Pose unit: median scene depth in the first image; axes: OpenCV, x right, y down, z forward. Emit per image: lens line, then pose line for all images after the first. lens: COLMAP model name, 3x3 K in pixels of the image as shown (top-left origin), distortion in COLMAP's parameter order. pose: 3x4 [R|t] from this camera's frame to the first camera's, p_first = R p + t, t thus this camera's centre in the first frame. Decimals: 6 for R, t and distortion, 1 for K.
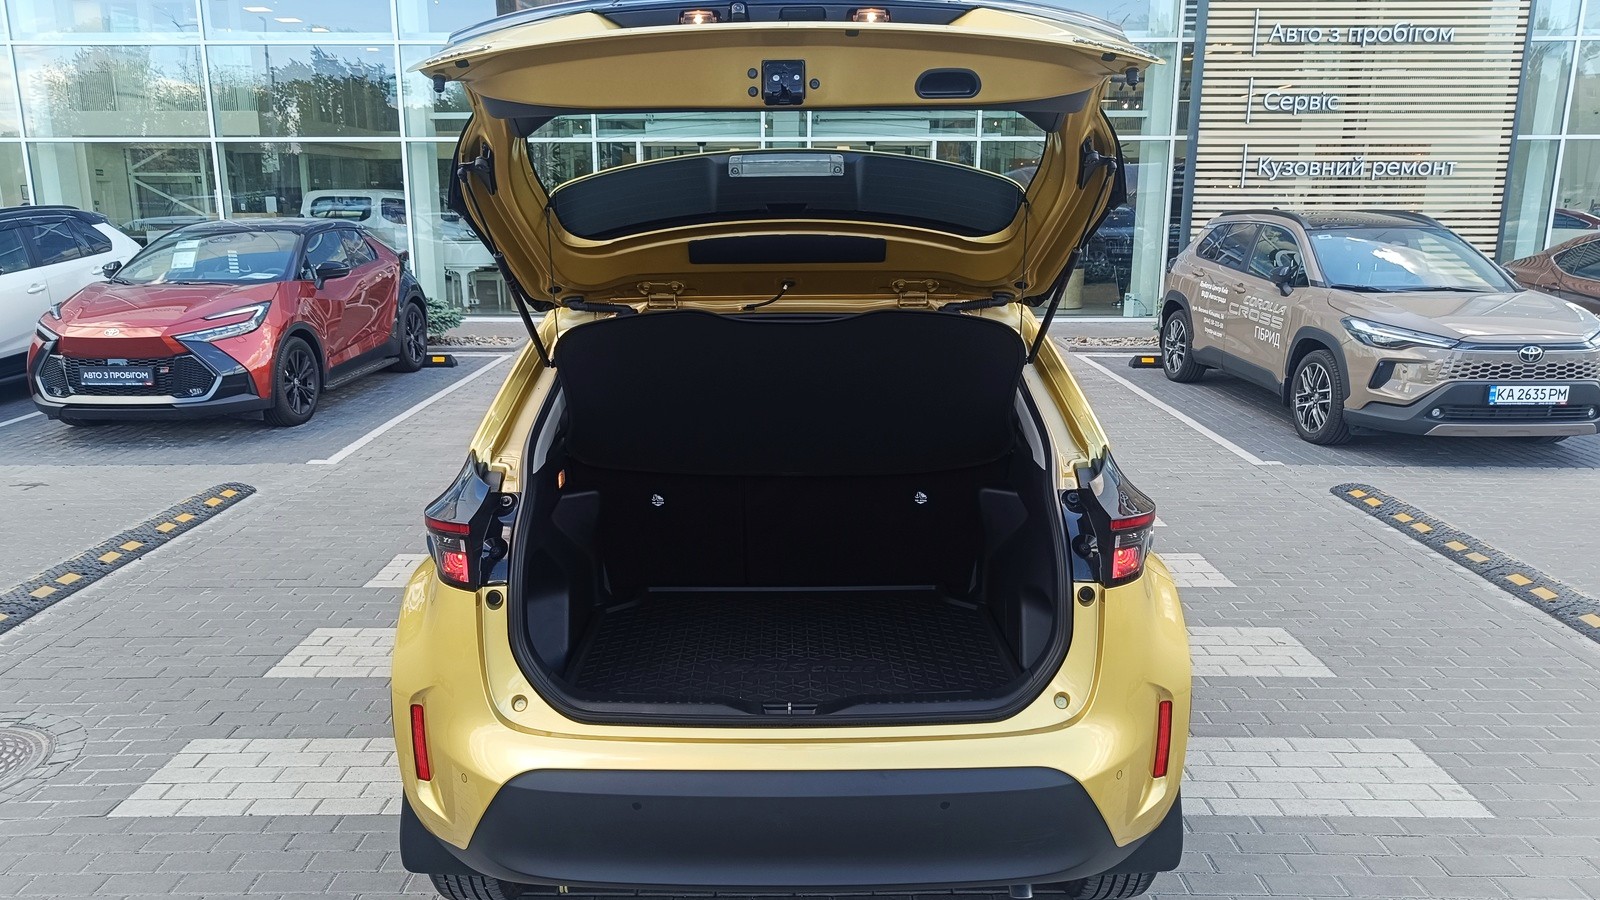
lens RADIAL K [[1102.2, 0, 800.0], [0, 1102.2, 450.0], [0, 0, 1]] dist [0.002990, -0.003071]
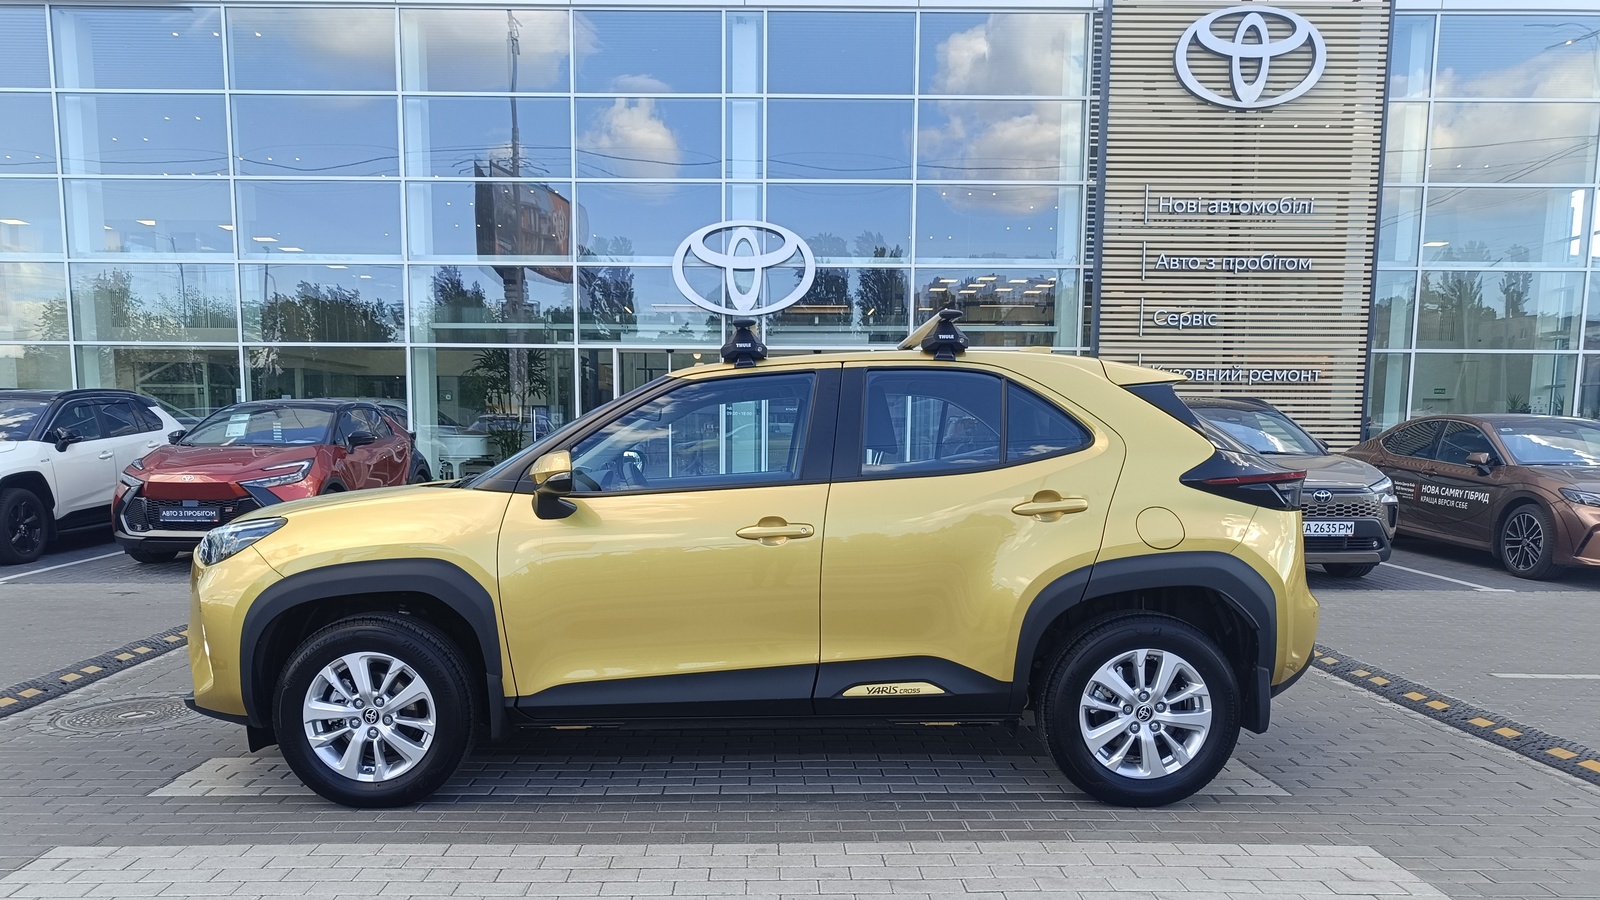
lens RADIAL K [[1120.3, 0, 780.4], [0, 1120.3, 562.3], [0, 0, 1]] dist [-0.002433, 0.003520]
pose [[0.999887, 0.005574, 0.013930, 0.017444], [-0.004025, 0.994050, -0.108850, 0.108150], [-0.014454, 0.108782, 0.993961, -0.217647]]
